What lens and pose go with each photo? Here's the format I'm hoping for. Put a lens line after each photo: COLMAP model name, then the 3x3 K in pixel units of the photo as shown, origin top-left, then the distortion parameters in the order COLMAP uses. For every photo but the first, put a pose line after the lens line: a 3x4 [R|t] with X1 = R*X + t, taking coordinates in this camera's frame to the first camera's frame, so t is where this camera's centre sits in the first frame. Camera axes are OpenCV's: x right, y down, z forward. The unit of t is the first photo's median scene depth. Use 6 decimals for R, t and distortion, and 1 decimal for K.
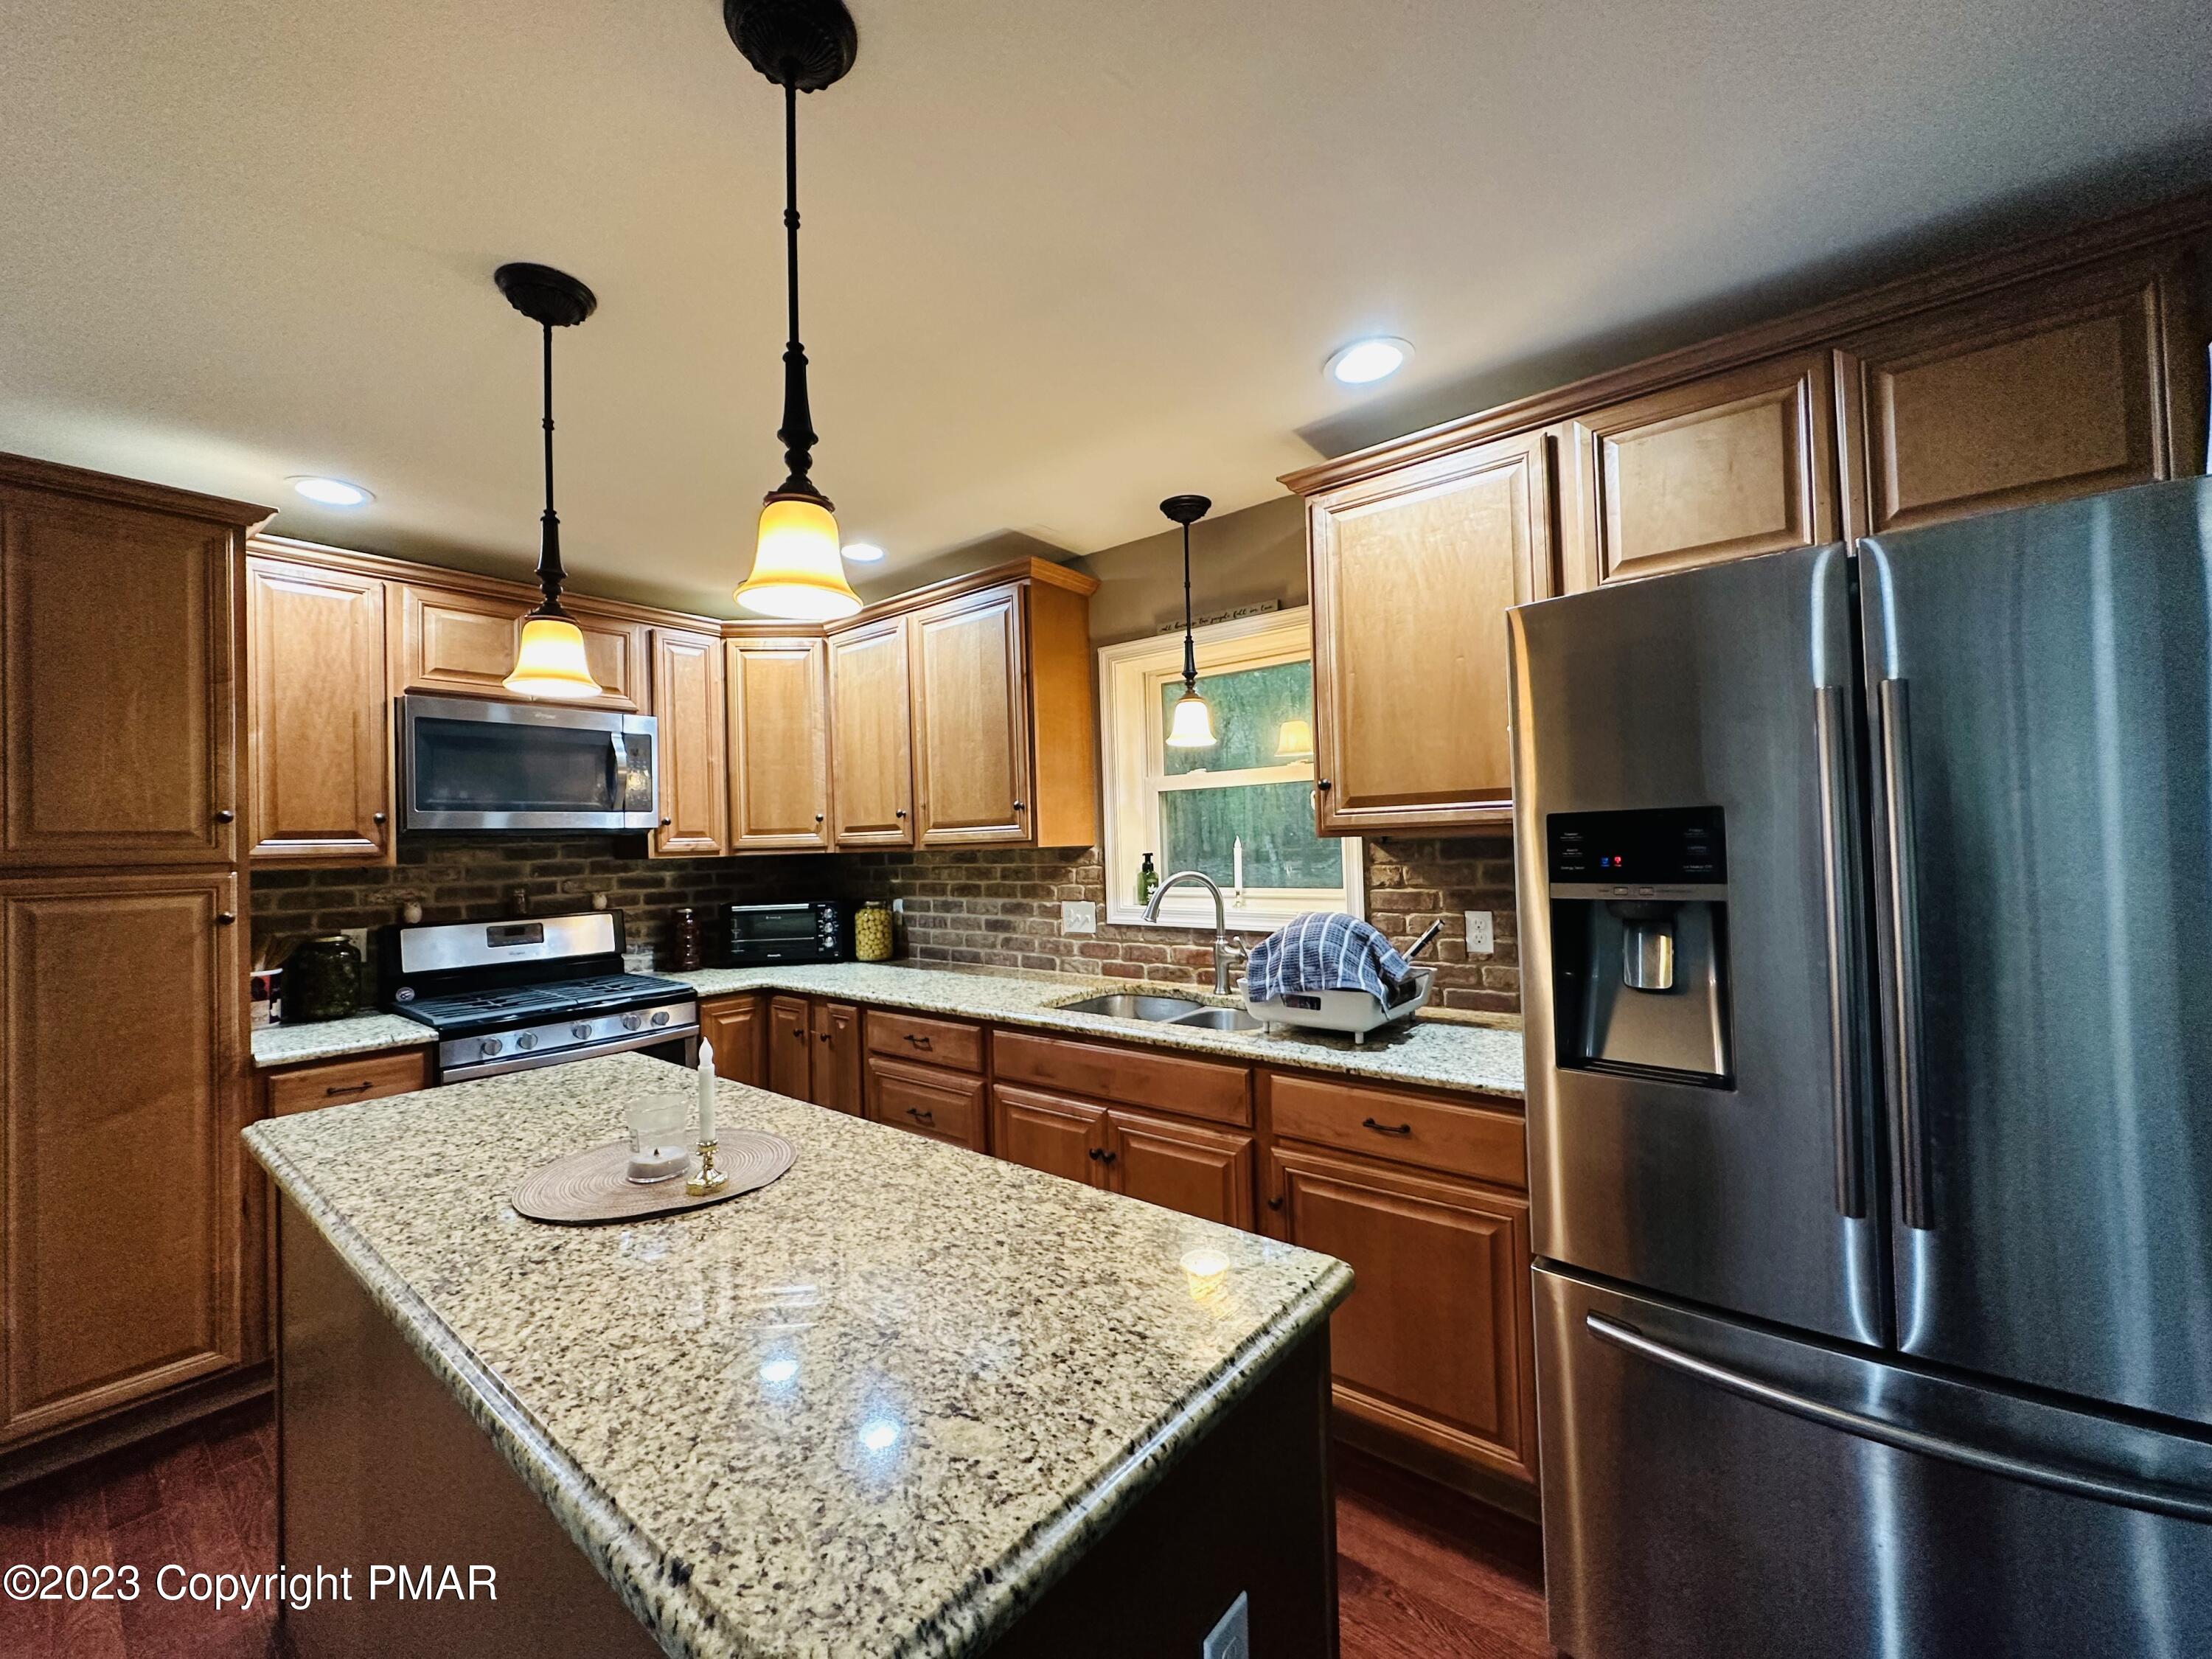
lens RADIAL K [[879.2, 0, 1106.0], [0, 879.2, 829.5], [0, 0, 1]] dist [0.000104, 0.000291]
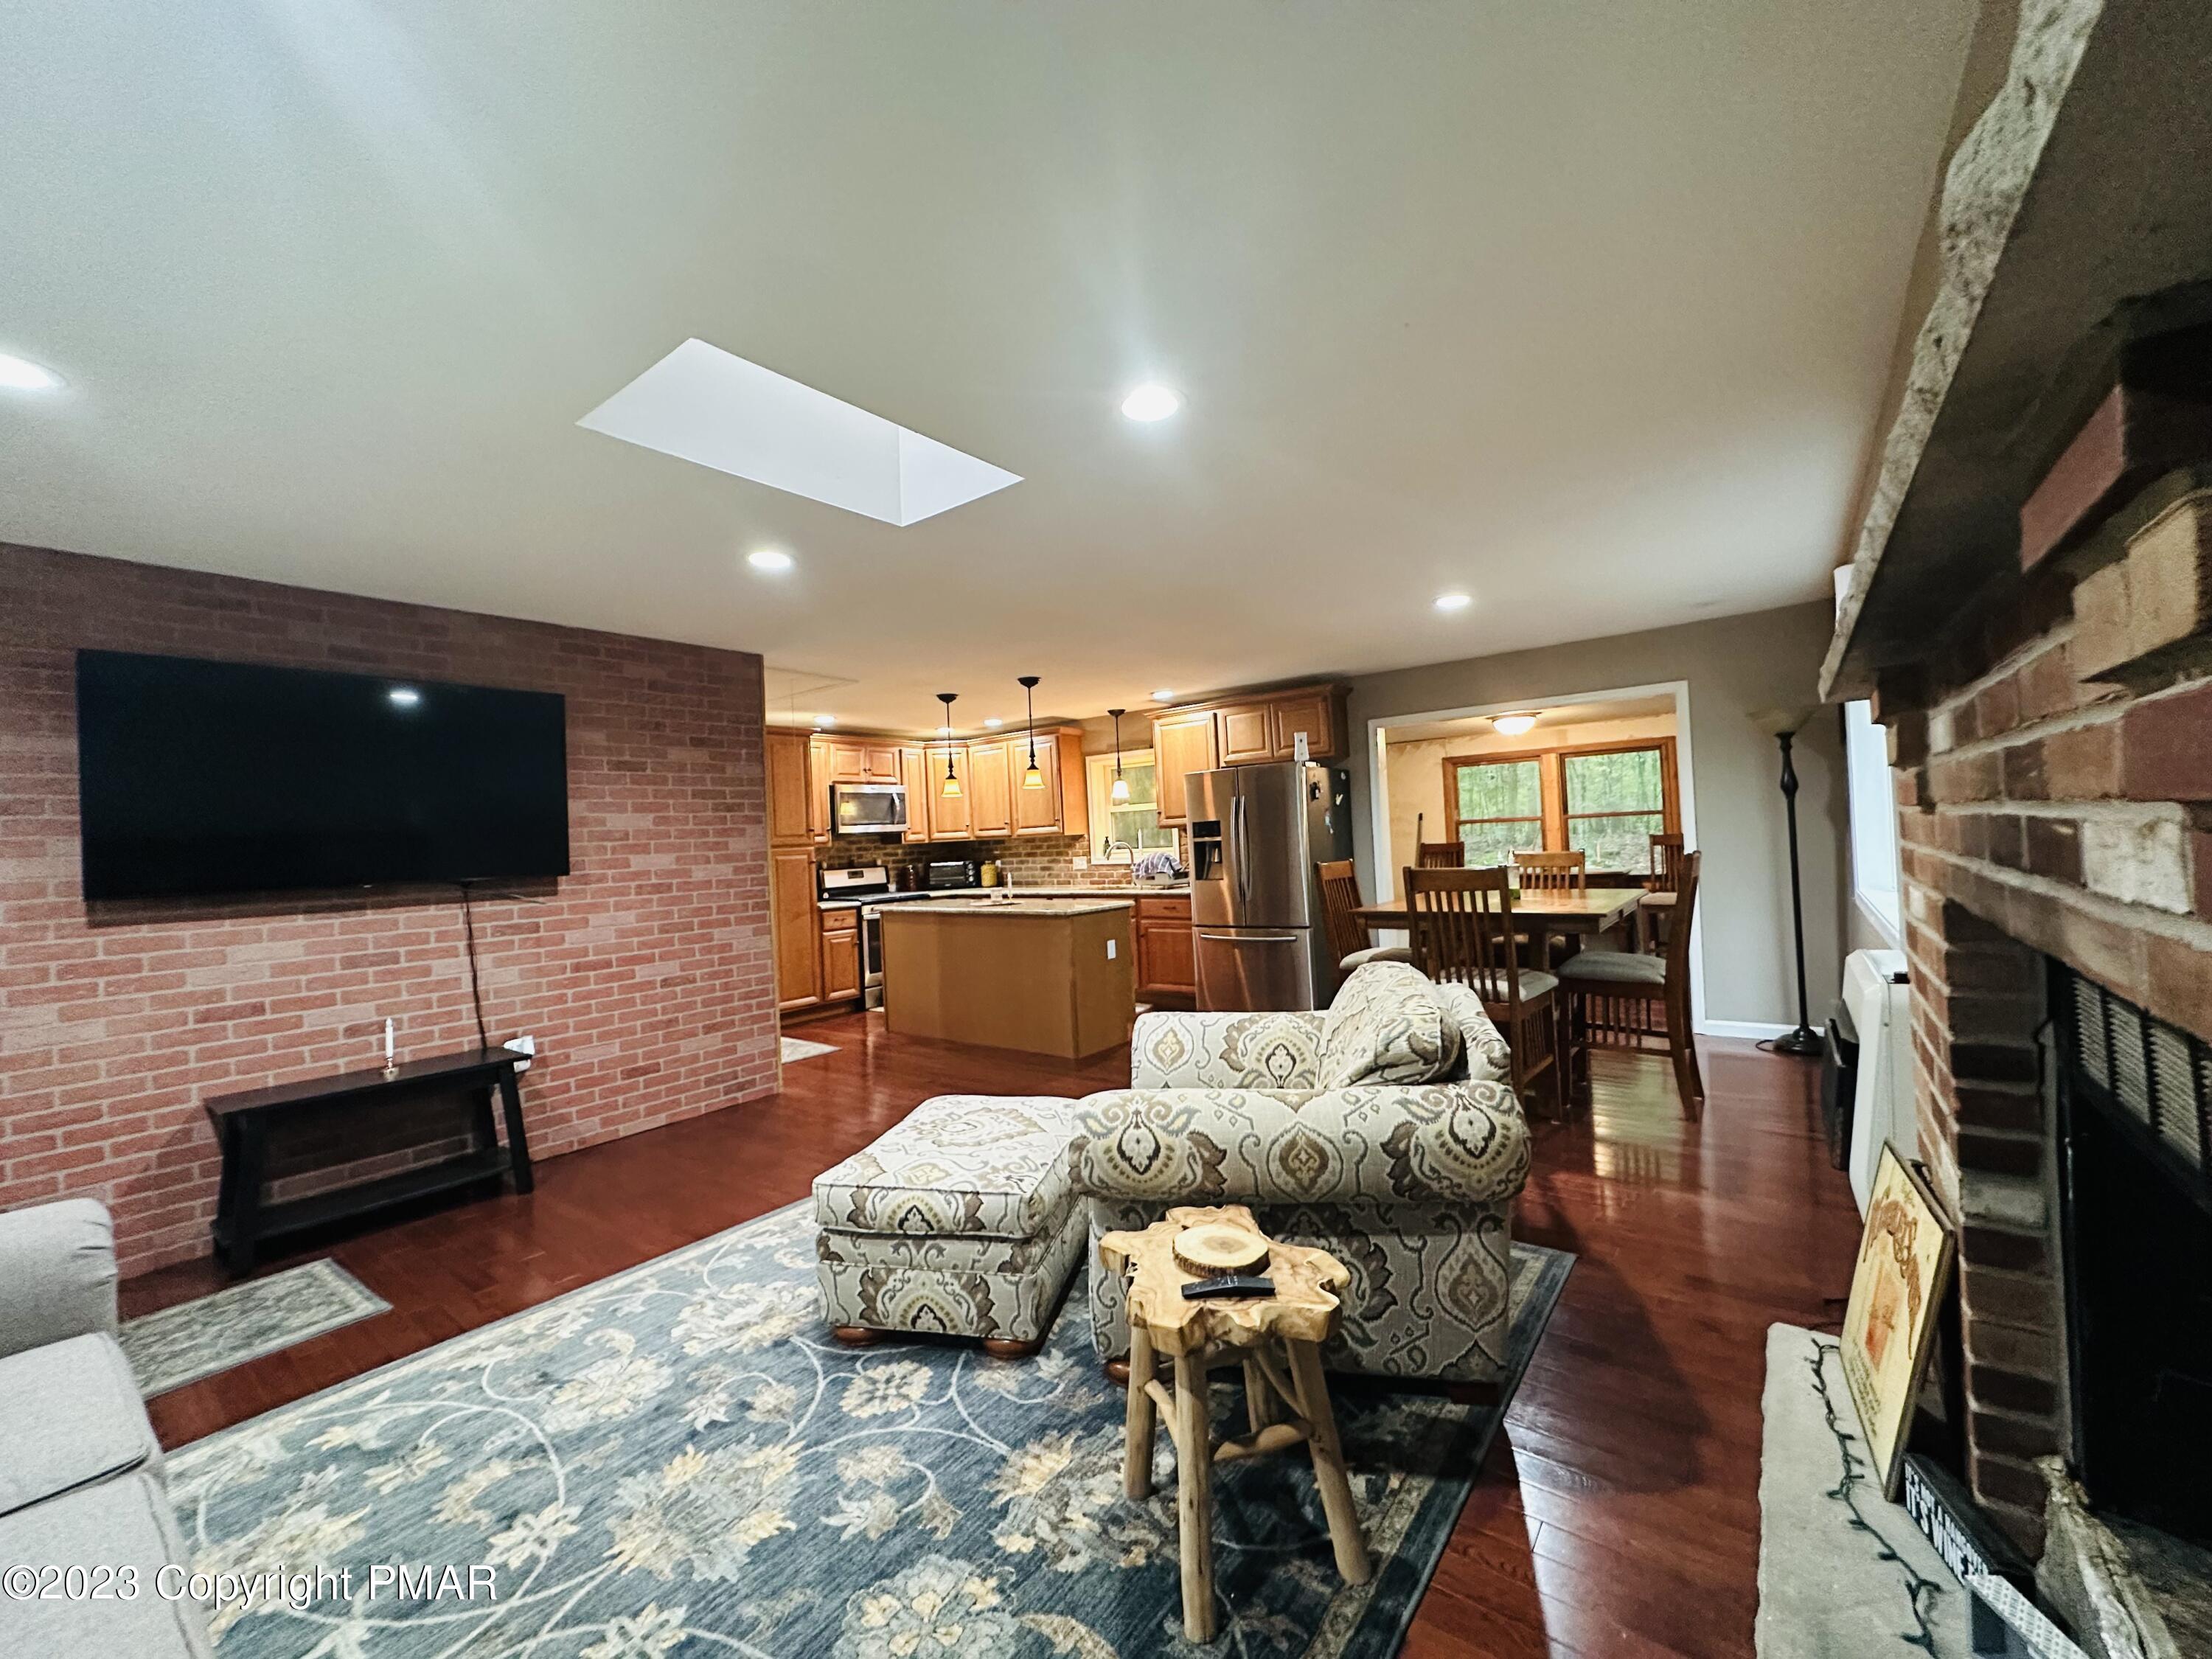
lens RADIAL K [[879.2, 0, 1106.0], [0, 879.2, 829.5], [0, 0, 1]] dist [0.000104, 0.000291]
pose [[0.999542, -0.020748, 0.022024, -0.010466], [0.020686, 0.999781, 0.003030, -0.001606], [-0.022082, -0.002573, 0.999753, -1.581072]]
